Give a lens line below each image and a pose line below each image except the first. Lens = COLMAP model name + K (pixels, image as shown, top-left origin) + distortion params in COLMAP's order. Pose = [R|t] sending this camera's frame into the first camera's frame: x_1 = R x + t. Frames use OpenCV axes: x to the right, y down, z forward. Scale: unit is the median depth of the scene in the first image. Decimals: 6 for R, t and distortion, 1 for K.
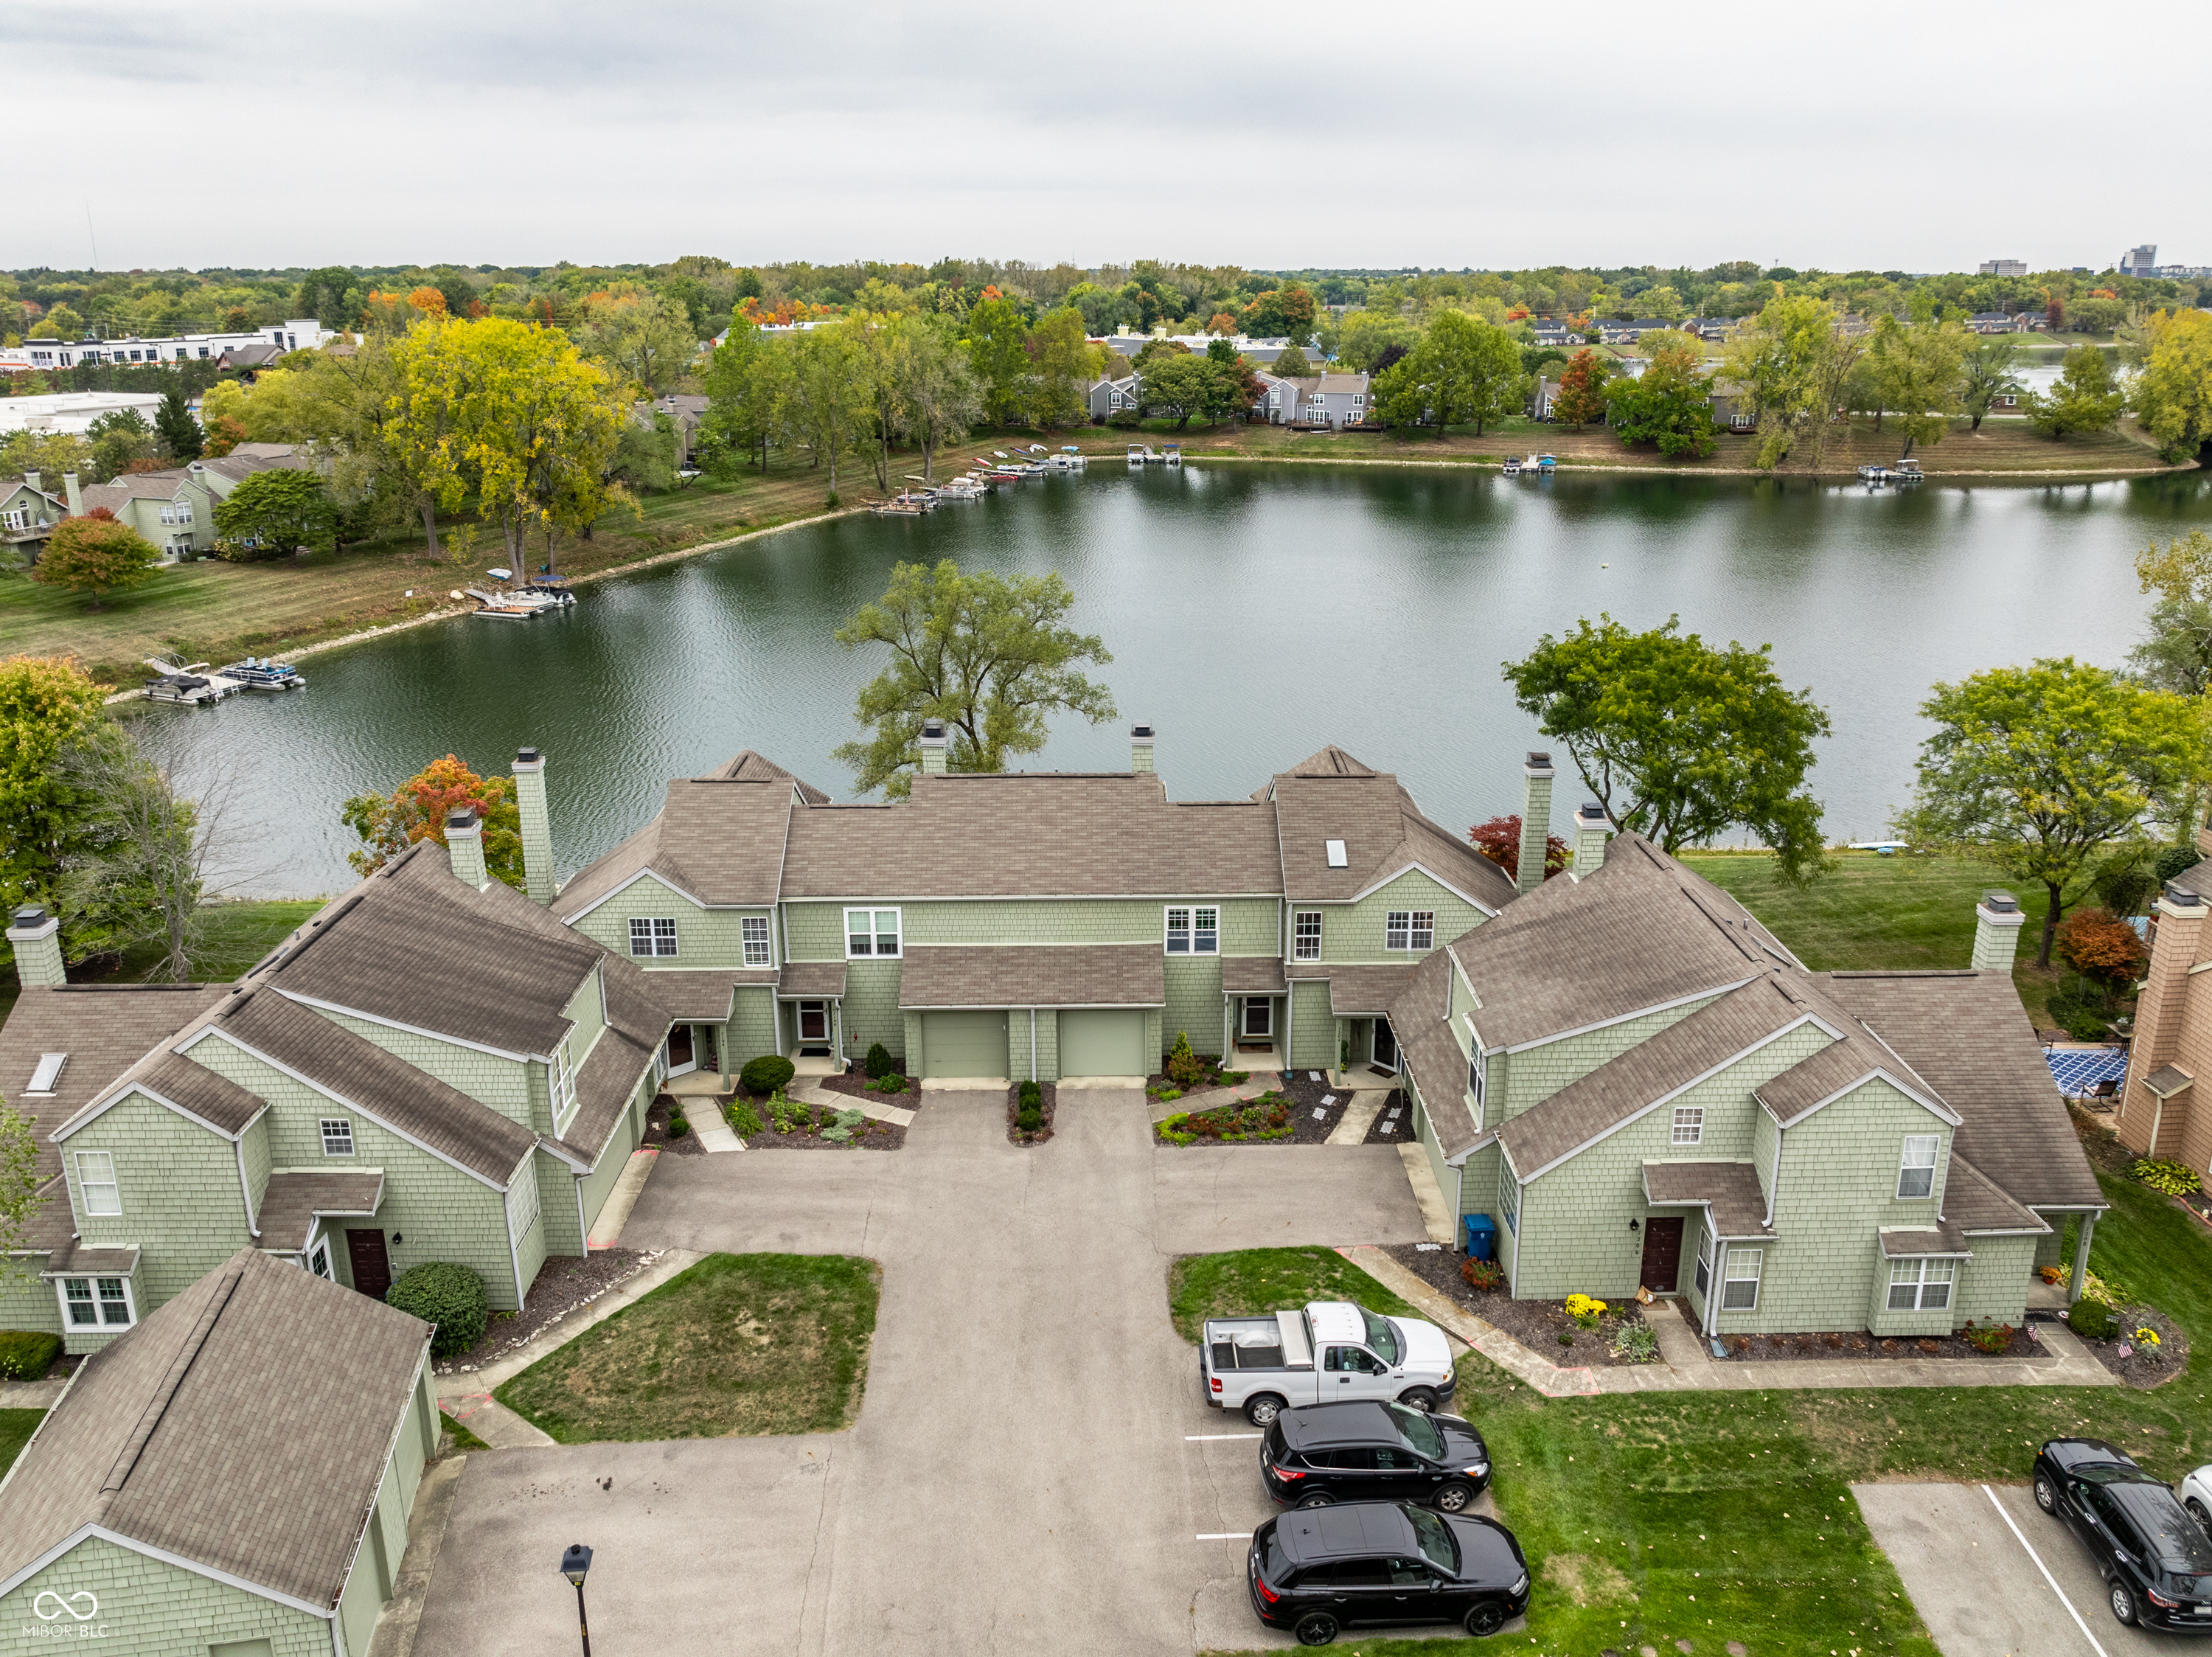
lens RADIAL K [[1664.9, 0, 1105.5], [0, 1664.9, 731.3], [0, 0, 1]] dist [-0.032422, 0.017235]
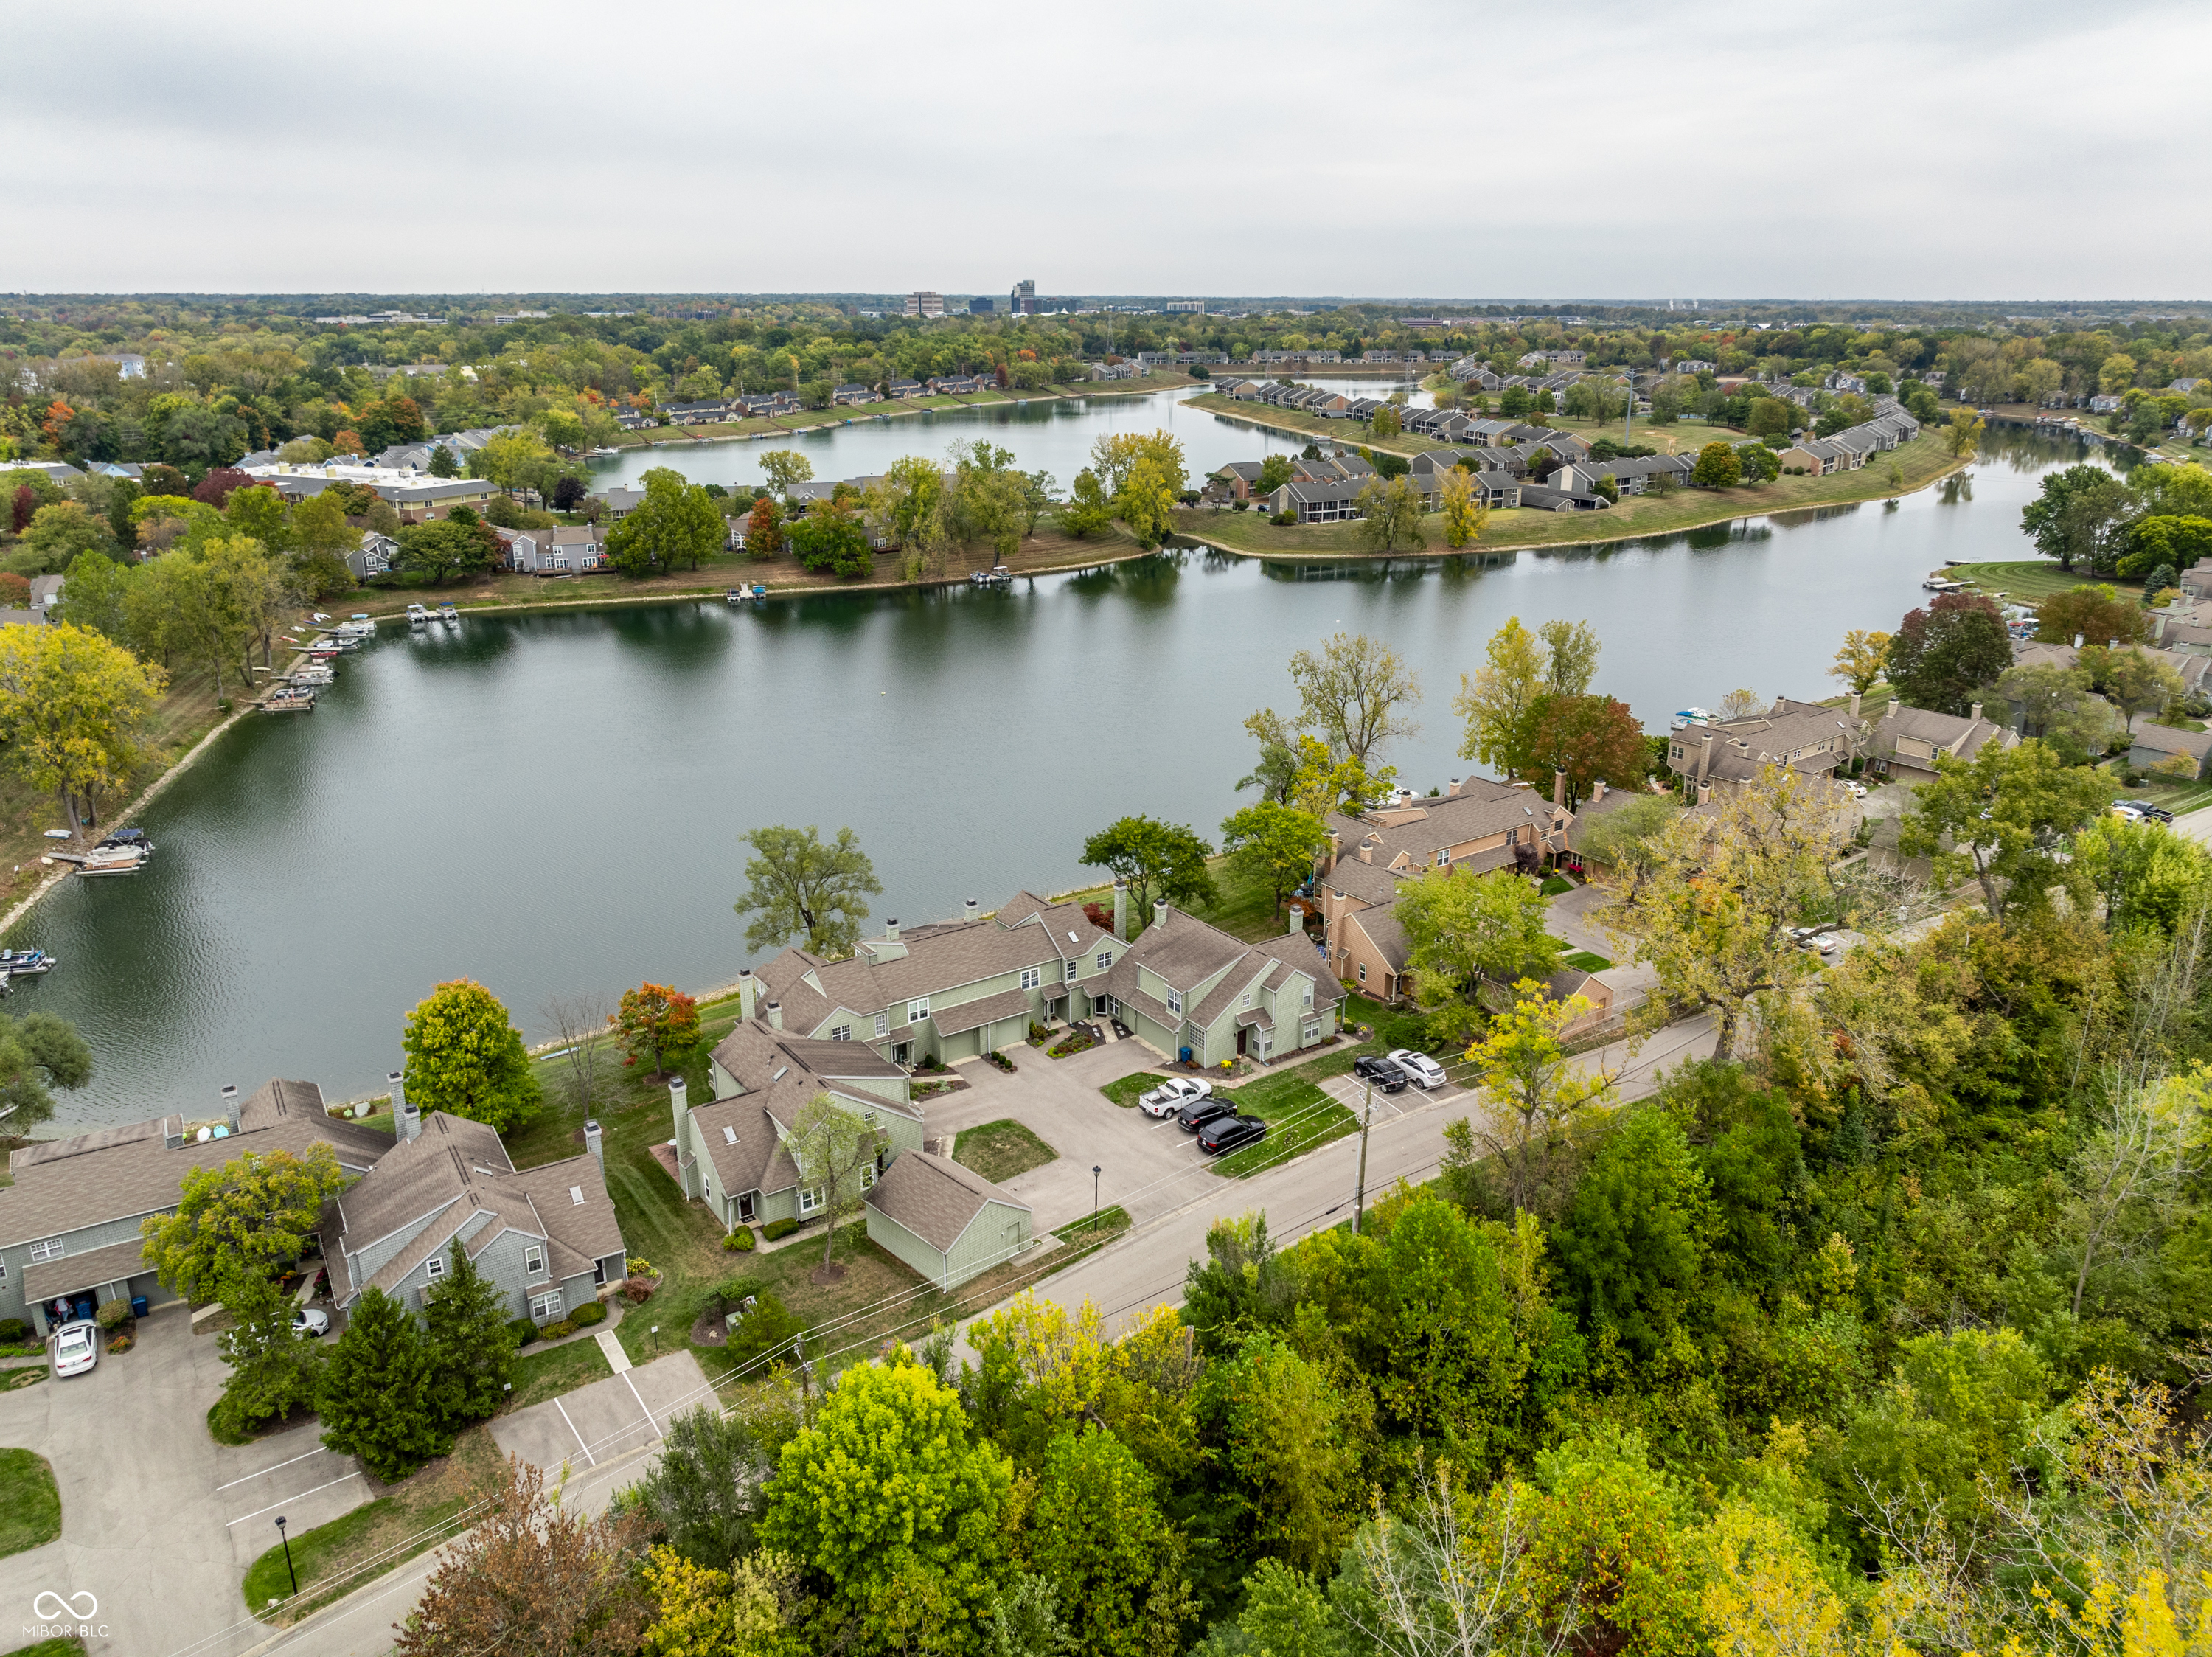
lens RADIAL K [[1552.4, 0, 1106.0], [0, 1552.4, 828.5], [0, 0, 1]] dist [-0.033838, 0.016756]
pose [[0.828641, -0.177075, 0.531036, -0.204841], [0.145947, 0.984181, 0.100439, -0.062591], [-0.540420, -0.005725, 0.841376, -0.200412]]
